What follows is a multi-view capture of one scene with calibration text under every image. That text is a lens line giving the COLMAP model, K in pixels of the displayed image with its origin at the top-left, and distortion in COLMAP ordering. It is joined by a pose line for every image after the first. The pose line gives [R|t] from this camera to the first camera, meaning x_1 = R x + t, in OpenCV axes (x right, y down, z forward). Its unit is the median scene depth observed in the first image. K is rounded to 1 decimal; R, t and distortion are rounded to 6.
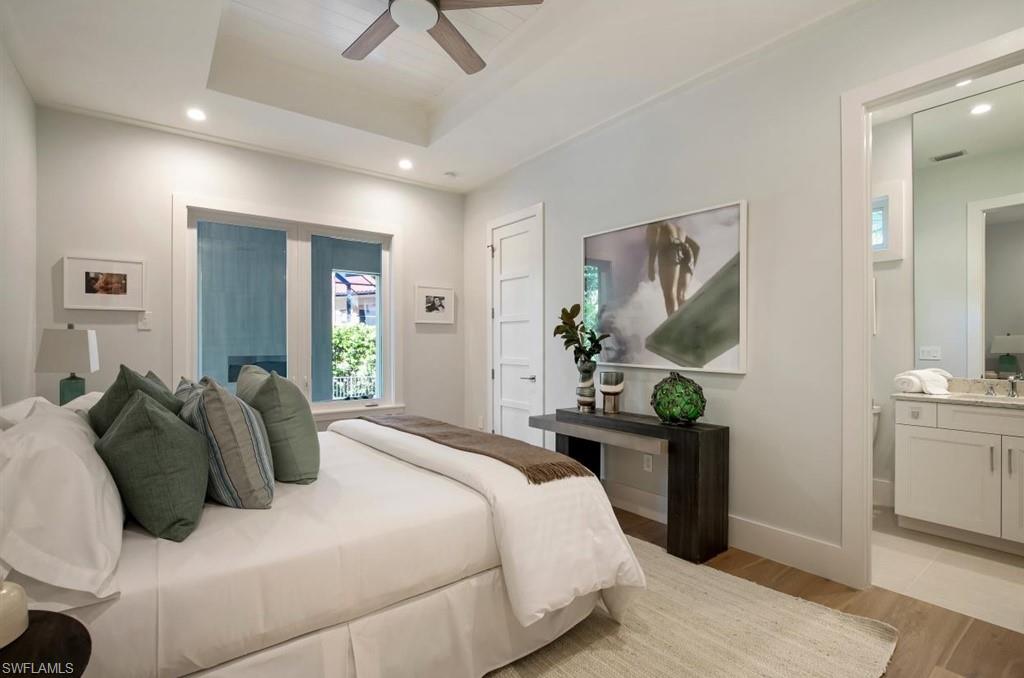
lens RADIAL K [[475.0, 0, 511.4], [0, 475.0, 346.3], [0, 0, 1]] dist [-0.000494, 0.000056]
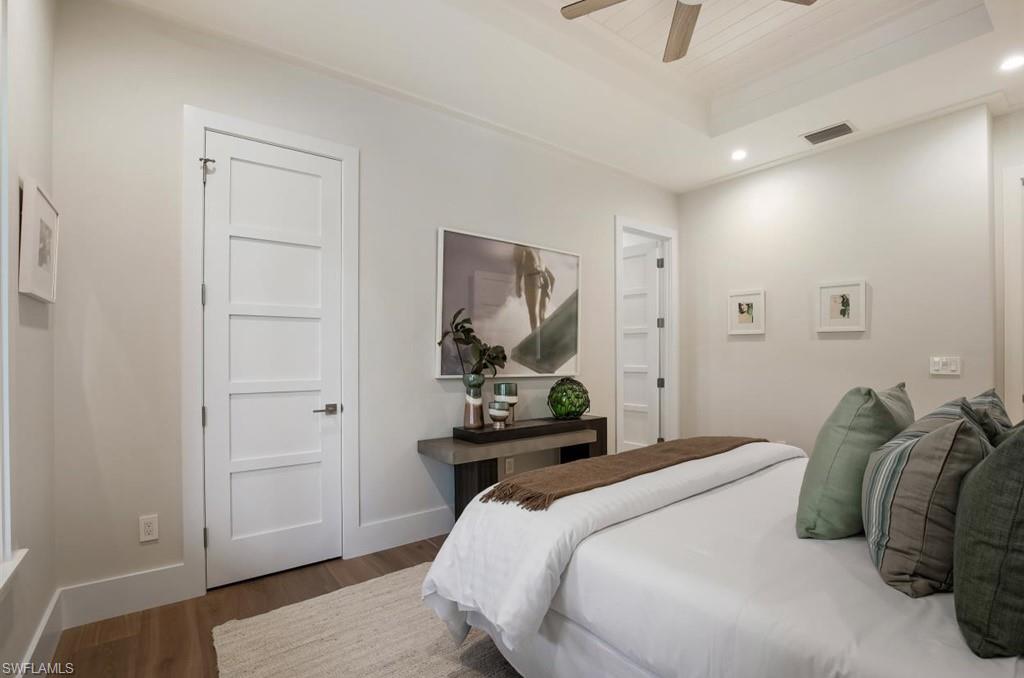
lens RADIAL K [[475.0, 0, 511.4], [0, 475.0, 346.3], [0, 0, 1]] dist [-0.000494, 0.000056]
pose [[0.013399, 0.007694, 0.999881, -0.840220], [0.002684, 0.999967, -0.007731, -0.017048], [-0.999907, 0.002787, 0.013378, 1.051892]]
